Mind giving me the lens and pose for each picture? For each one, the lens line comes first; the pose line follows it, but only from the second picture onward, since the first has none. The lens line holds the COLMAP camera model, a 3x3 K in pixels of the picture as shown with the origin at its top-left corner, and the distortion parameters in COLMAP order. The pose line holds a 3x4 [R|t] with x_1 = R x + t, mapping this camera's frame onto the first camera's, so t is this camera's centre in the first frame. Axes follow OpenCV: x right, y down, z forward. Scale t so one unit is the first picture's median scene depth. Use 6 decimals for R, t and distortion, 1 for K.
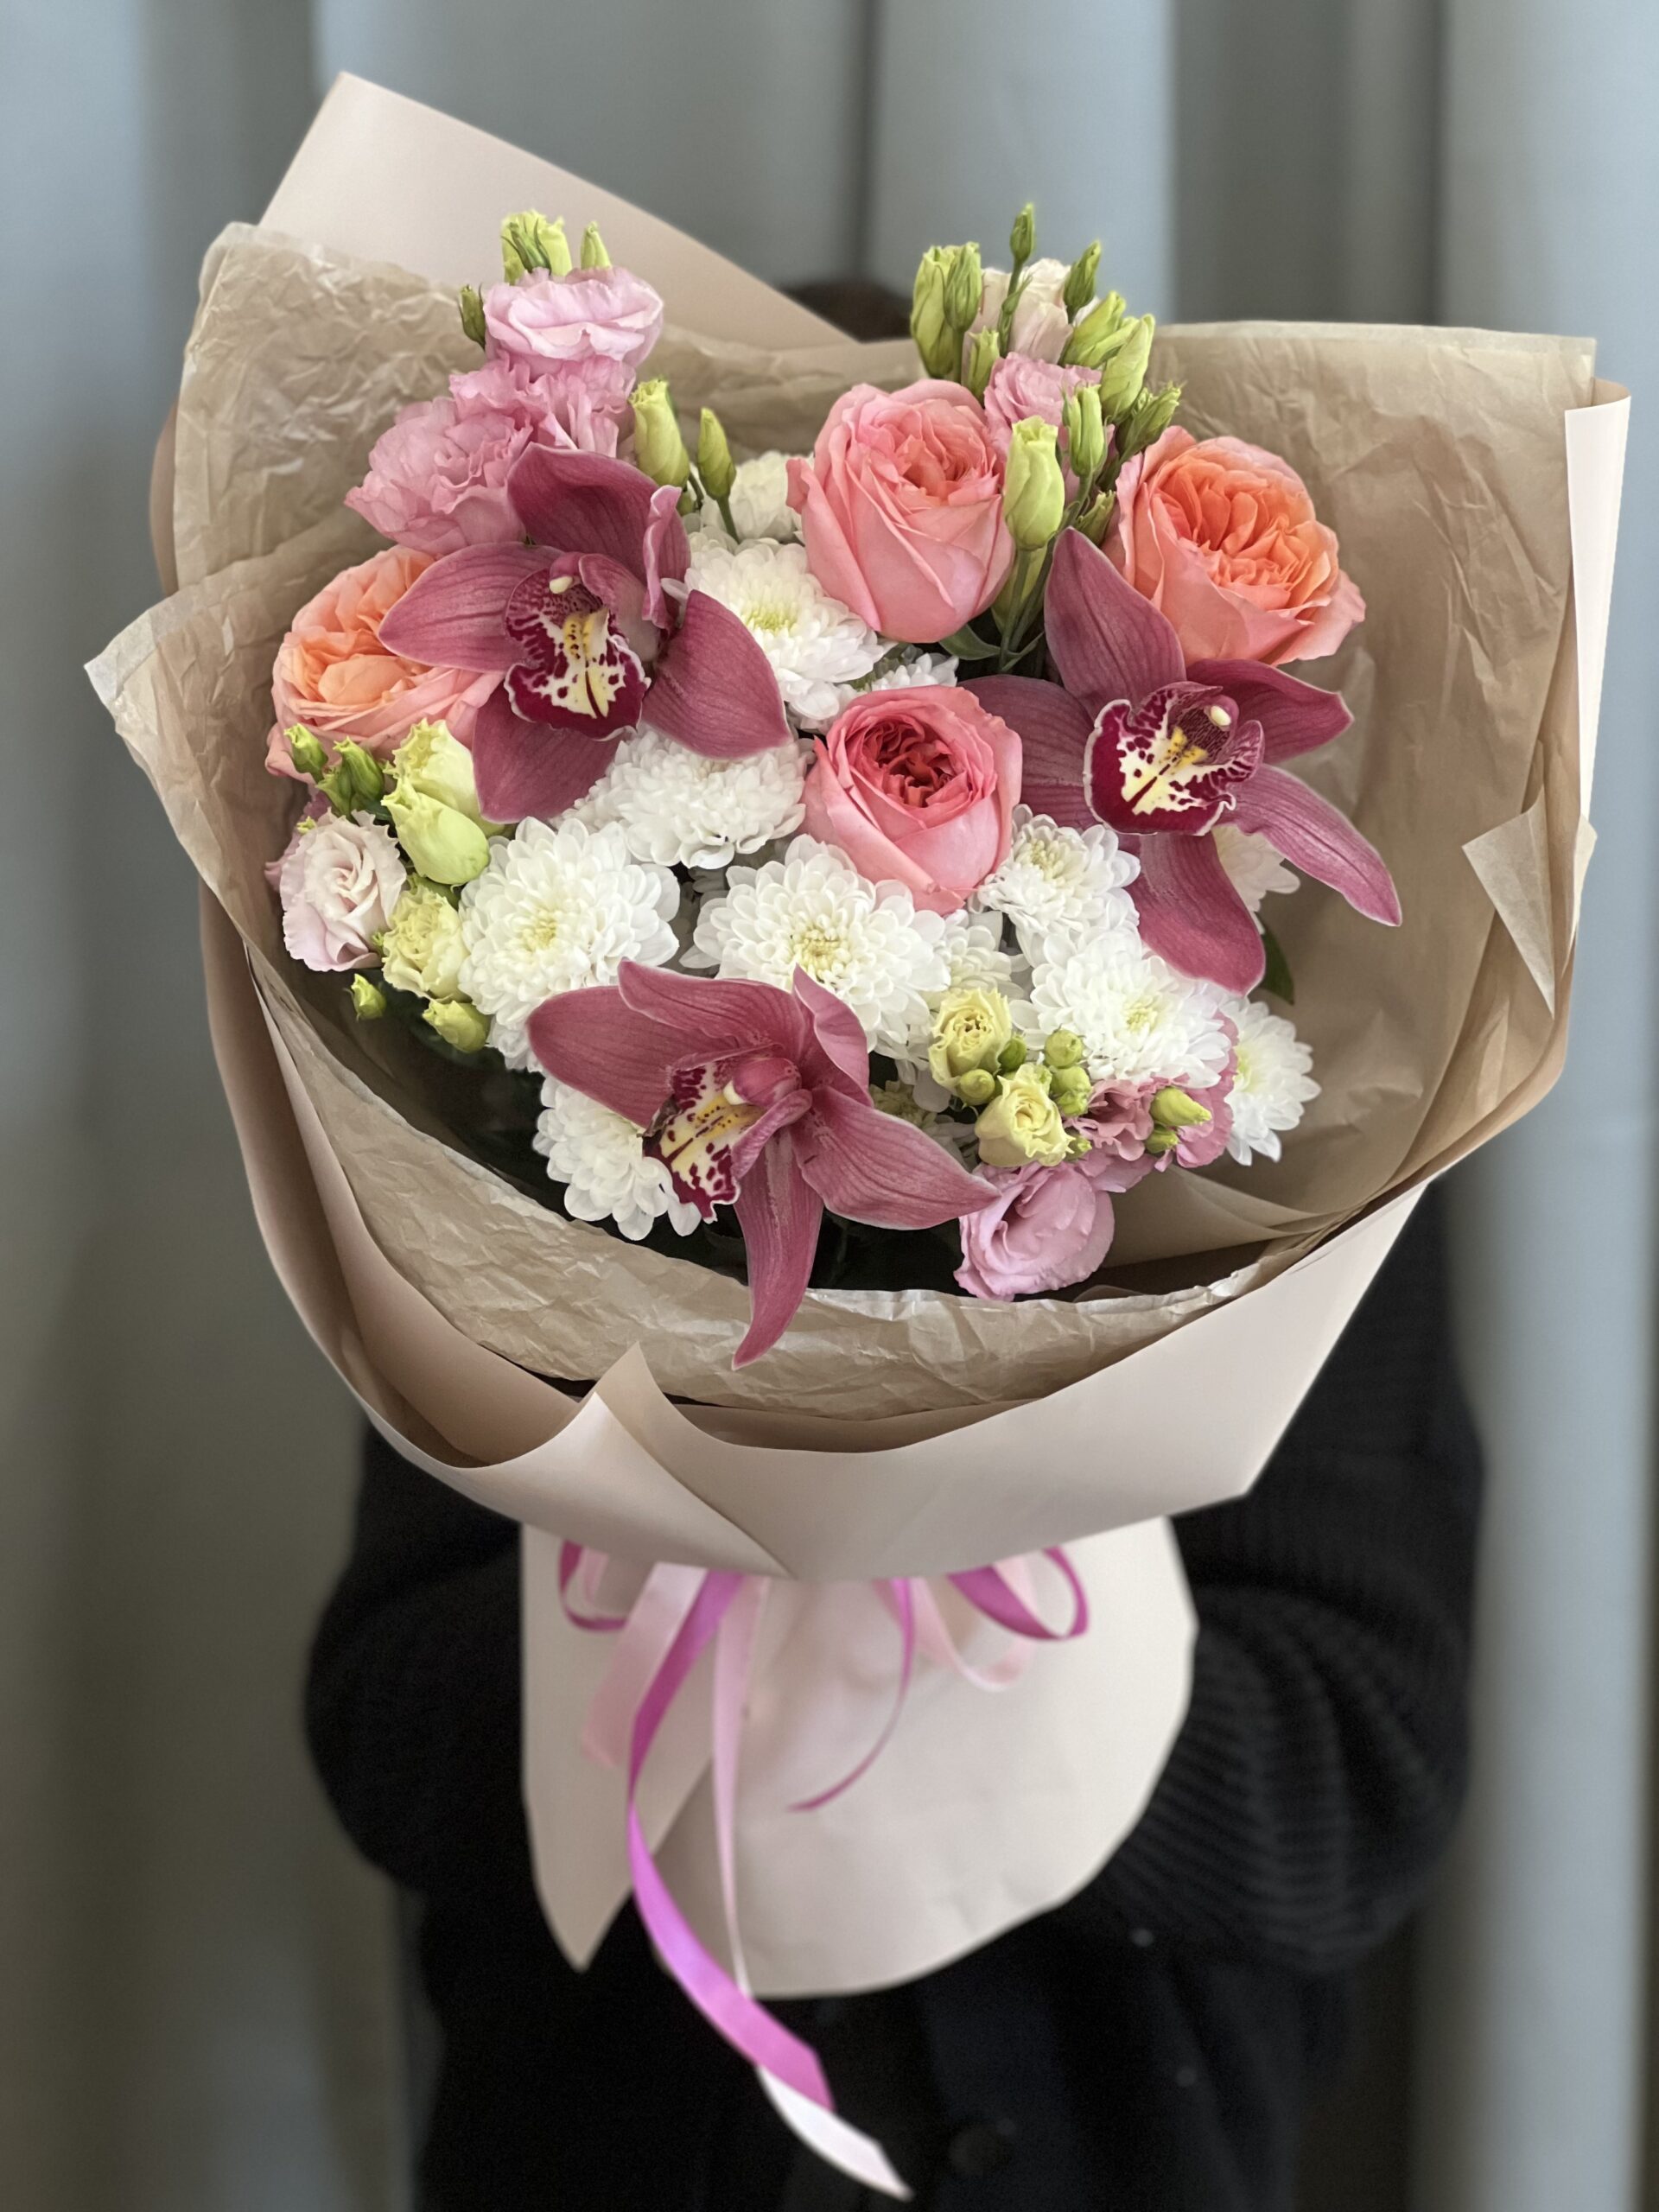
lens RADIAL K [[4944.0, 0, 854.5], [0, 4944.0, 1063.5], [0, 0, 1]] dist [-0.490438, 12.080813]
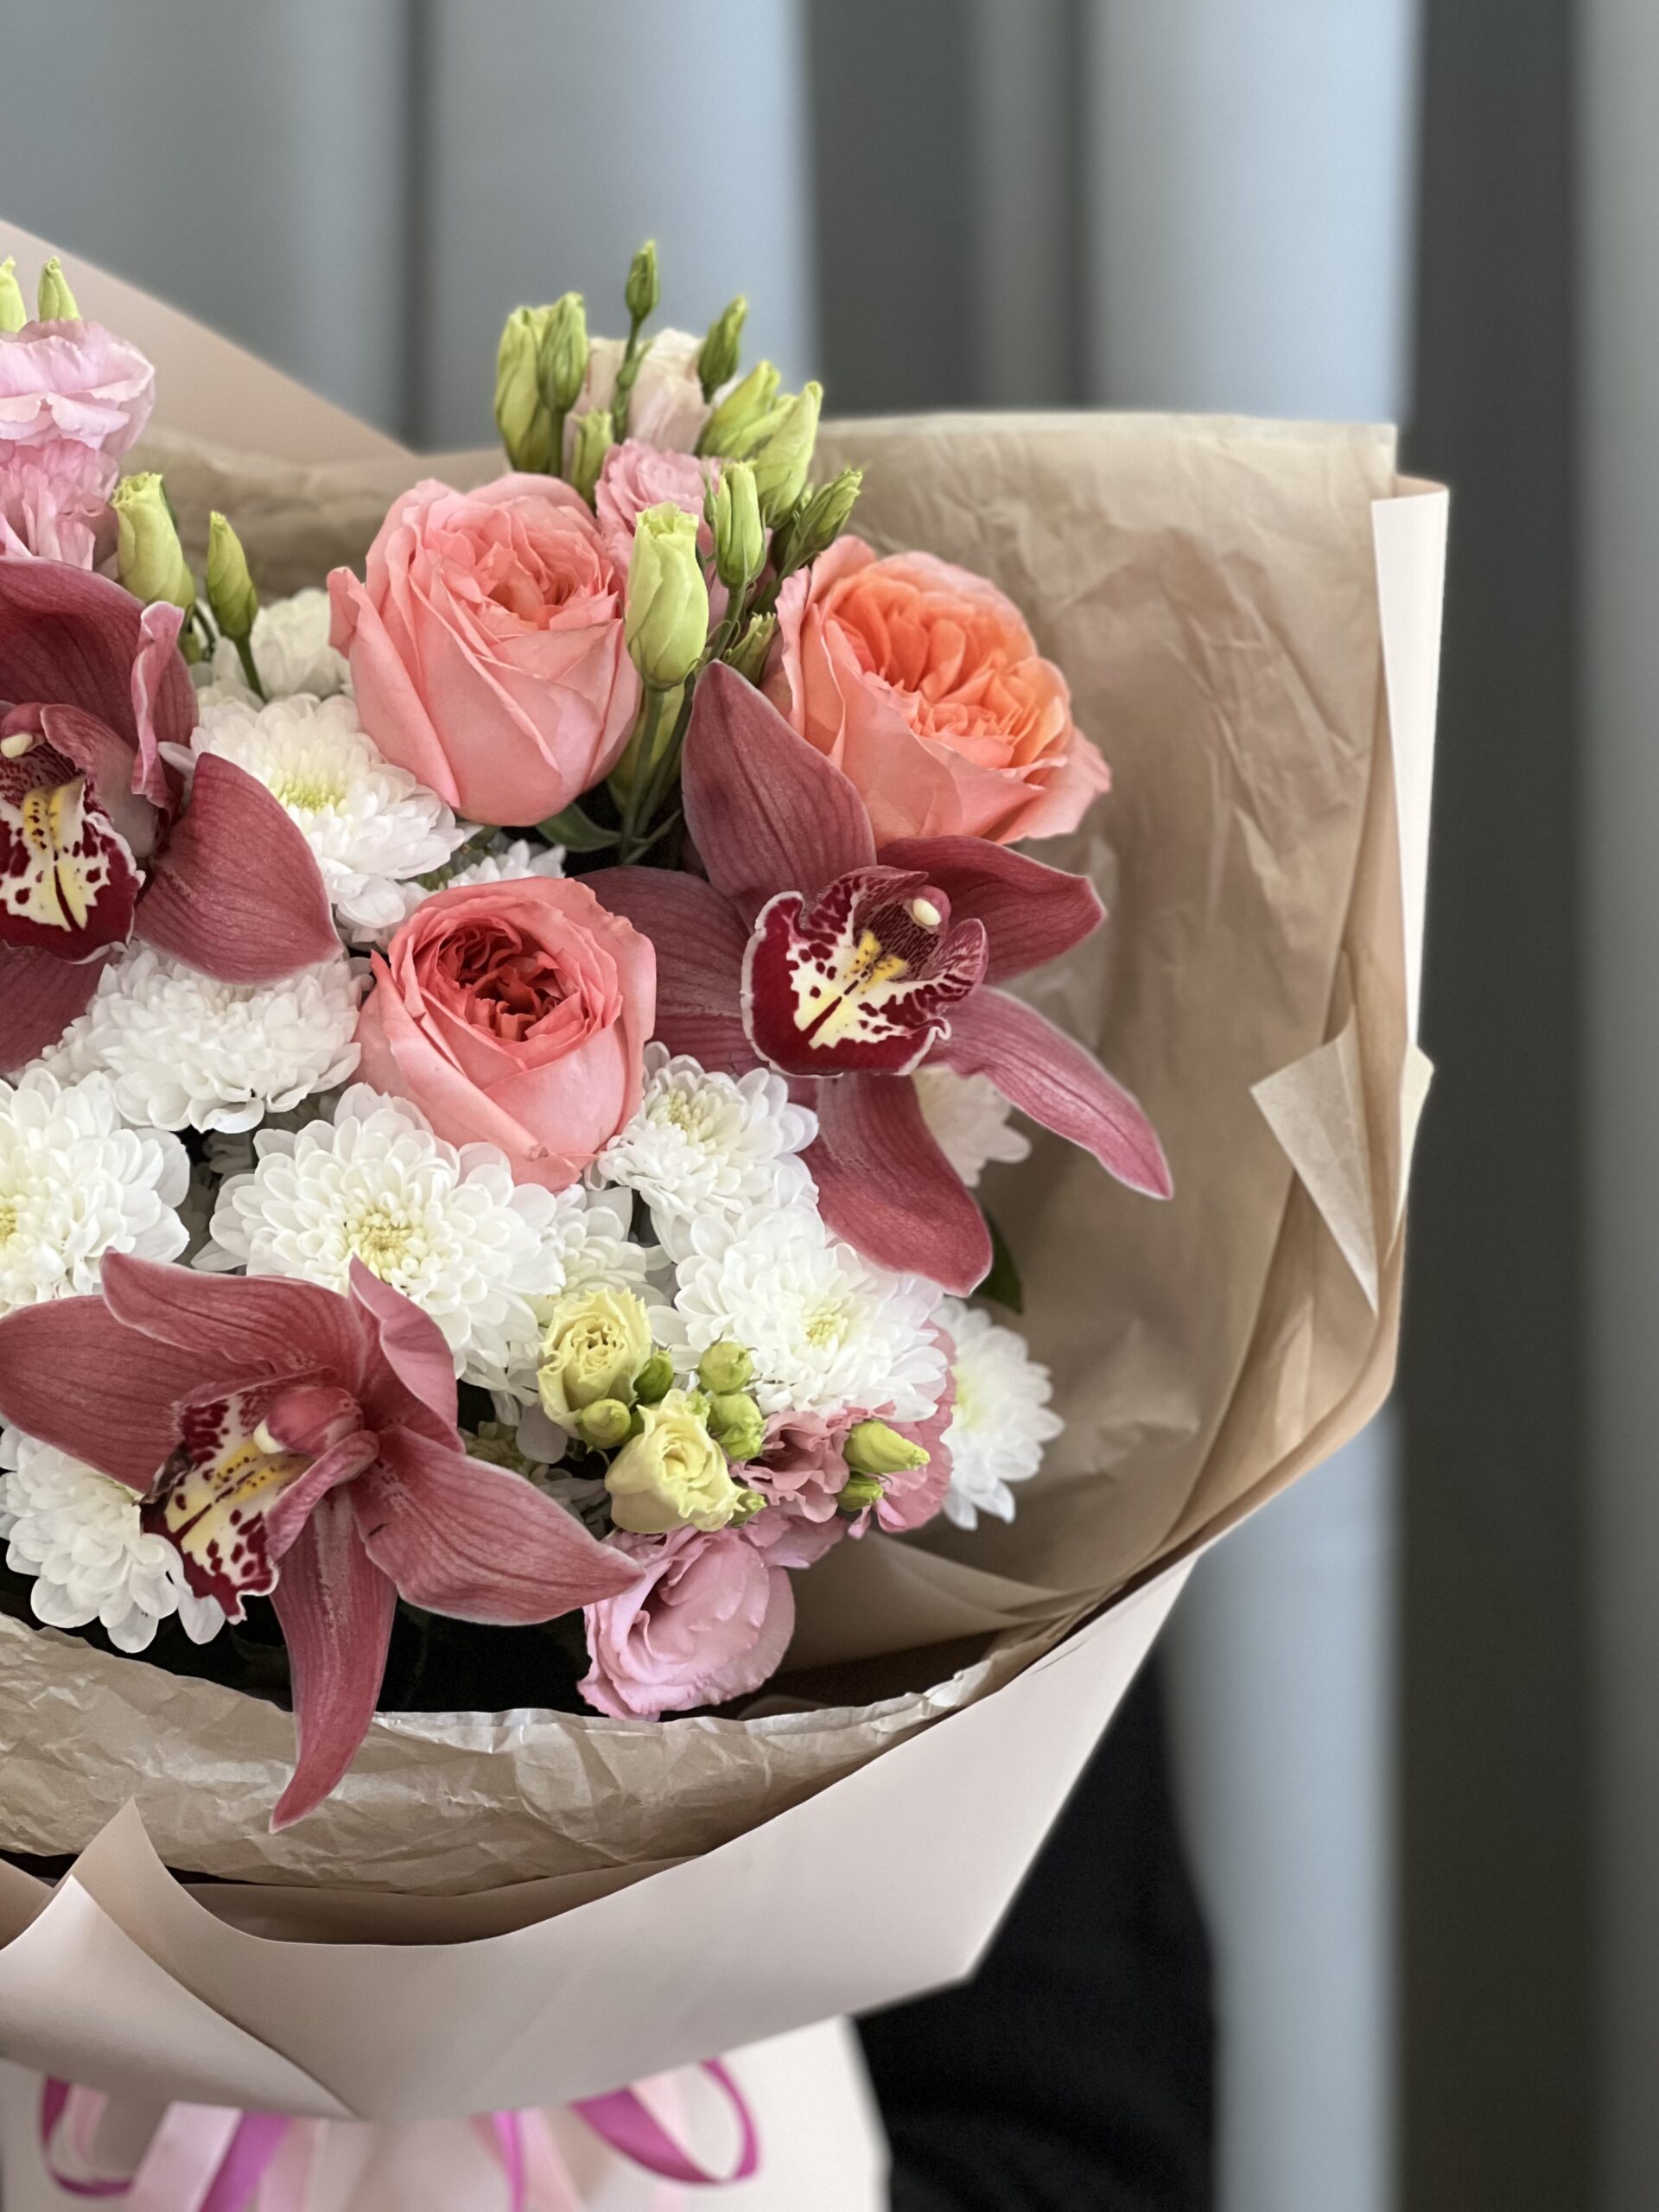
lens RADIAL K [[4961.7, 0, 906.3], [0, 4961.7, 1042.7], [0, 0, 1]] dist [-0.426127, 8.477818]
pose [[0.994634, -0.016796, 0.102088, -0.004355], [0.026018, 0.995630, -0.089685, 0.014787], [-0.100136, 0.091860, 0.990724, 0.267313]]
